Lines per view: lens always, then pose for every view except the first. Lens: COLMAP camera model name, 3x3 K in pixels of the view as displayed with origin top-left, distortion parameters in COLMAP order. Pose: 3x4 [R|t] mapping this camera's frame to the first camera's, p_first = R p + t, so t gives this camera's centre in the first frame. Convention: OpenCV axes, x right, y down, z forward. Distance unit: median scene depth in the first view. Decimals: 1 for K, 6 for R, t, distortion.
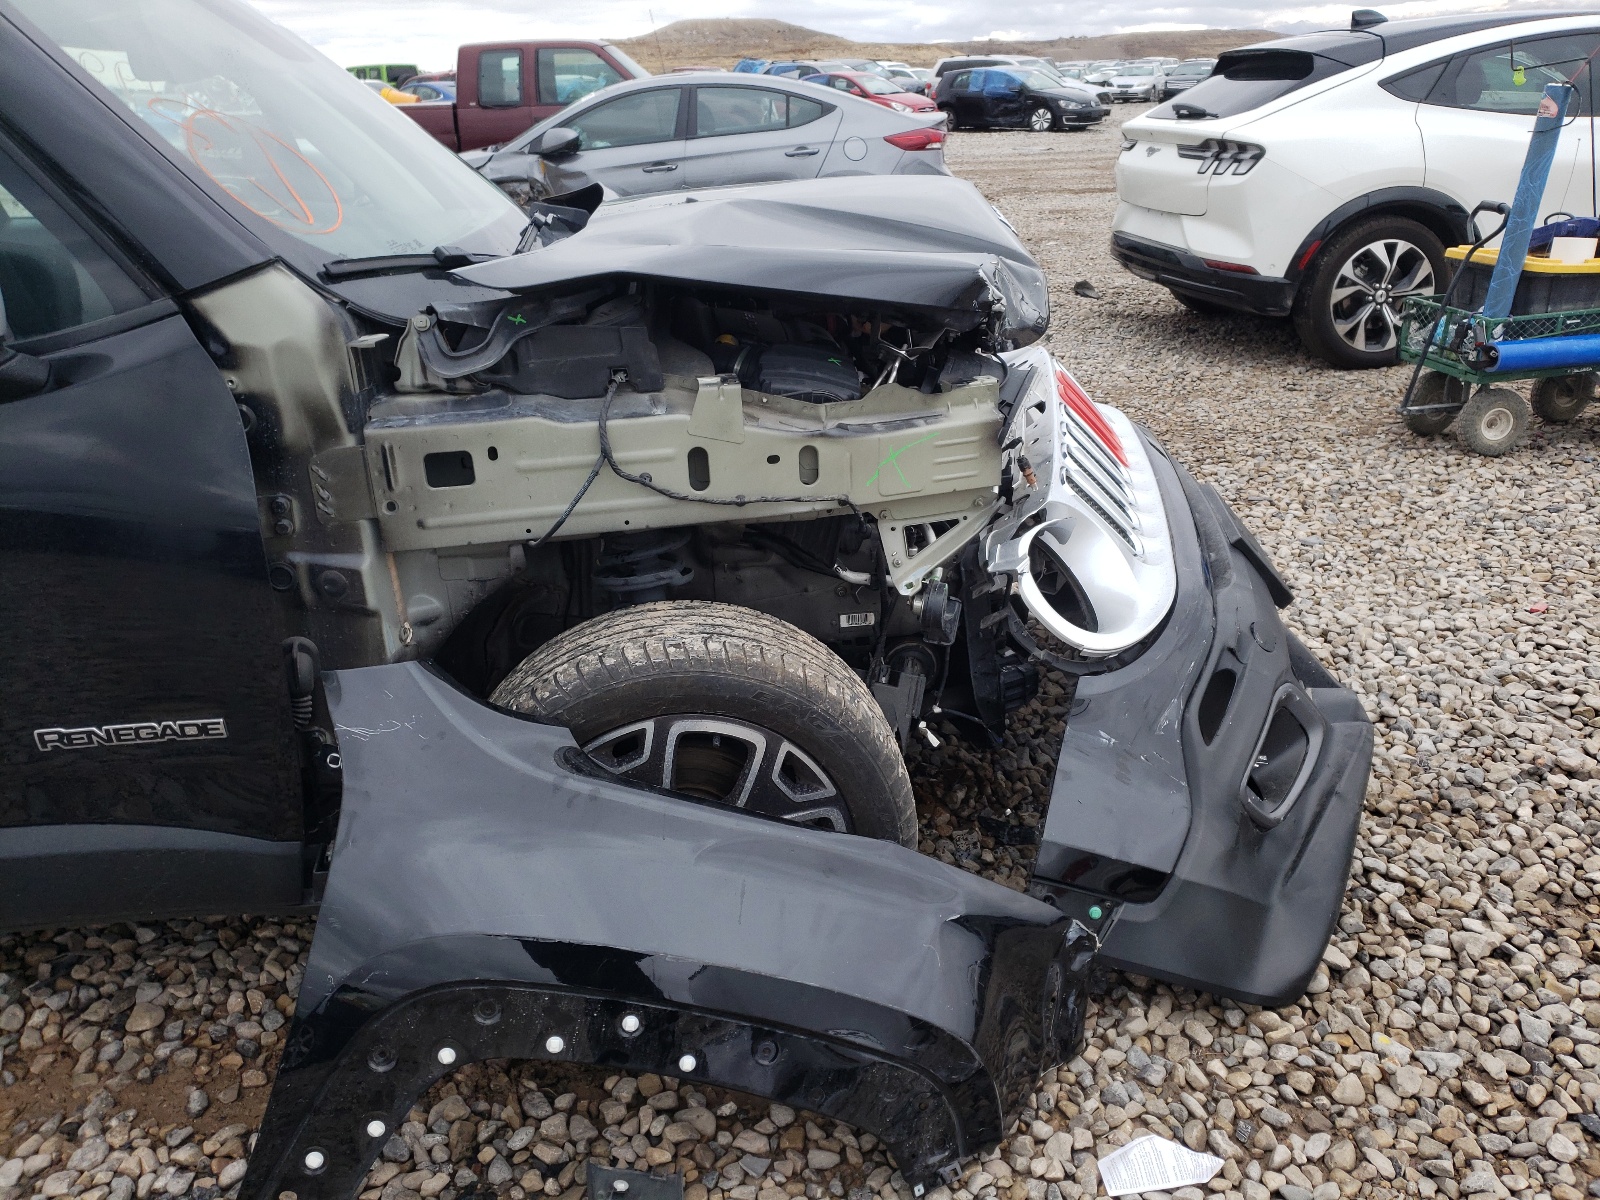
lens RADIAL K [[1209.7, 0, 800.1], [0, 1209.7, 597.2], [0, 0, 1]] dist [0.009269, 0.001341]
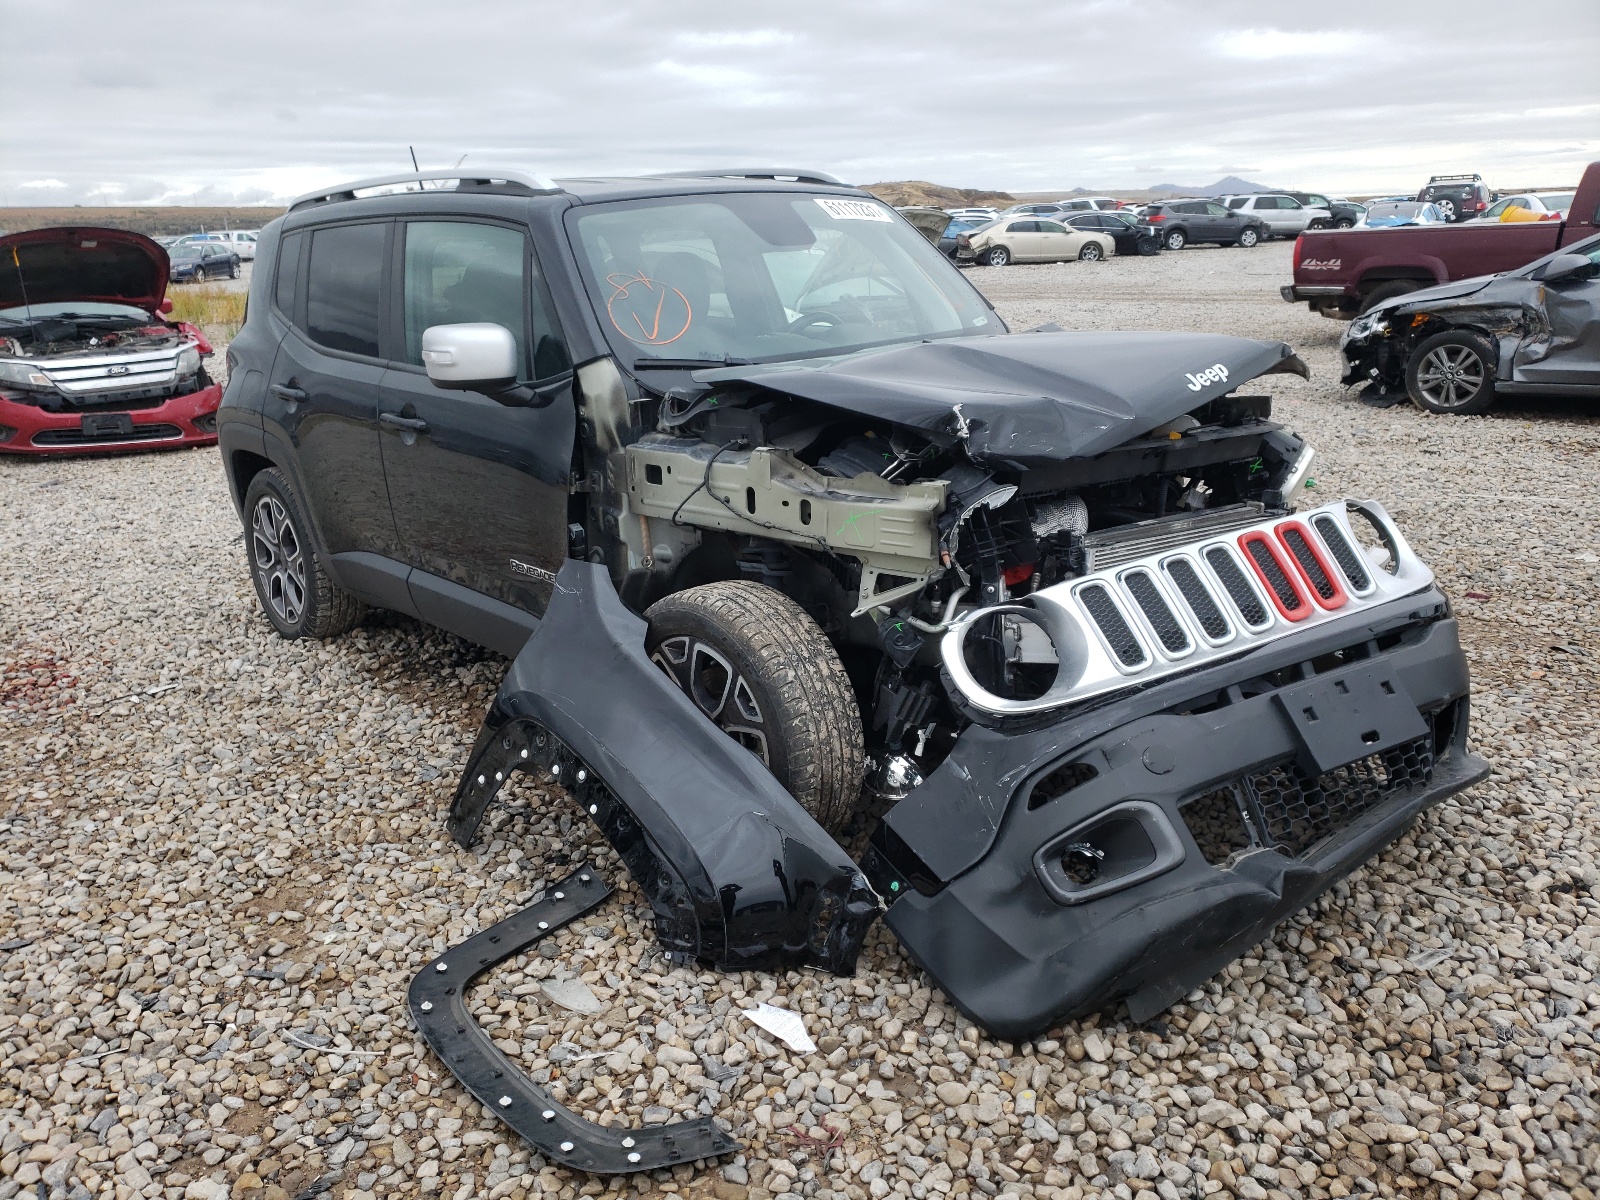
lens RADIAL K [[1223.2, 0, 800.9], [0, 1223.2, 606.3], [0, 0, 1]] dist [-0.002009, 0.002146]
pose [[0.592575, 0.238600, -0.769366, 1.264281], [-0.293191, 0.953496, 0.069884, -0.104831], [0.750262, 0.184160, 0.634974, 0.024812]]
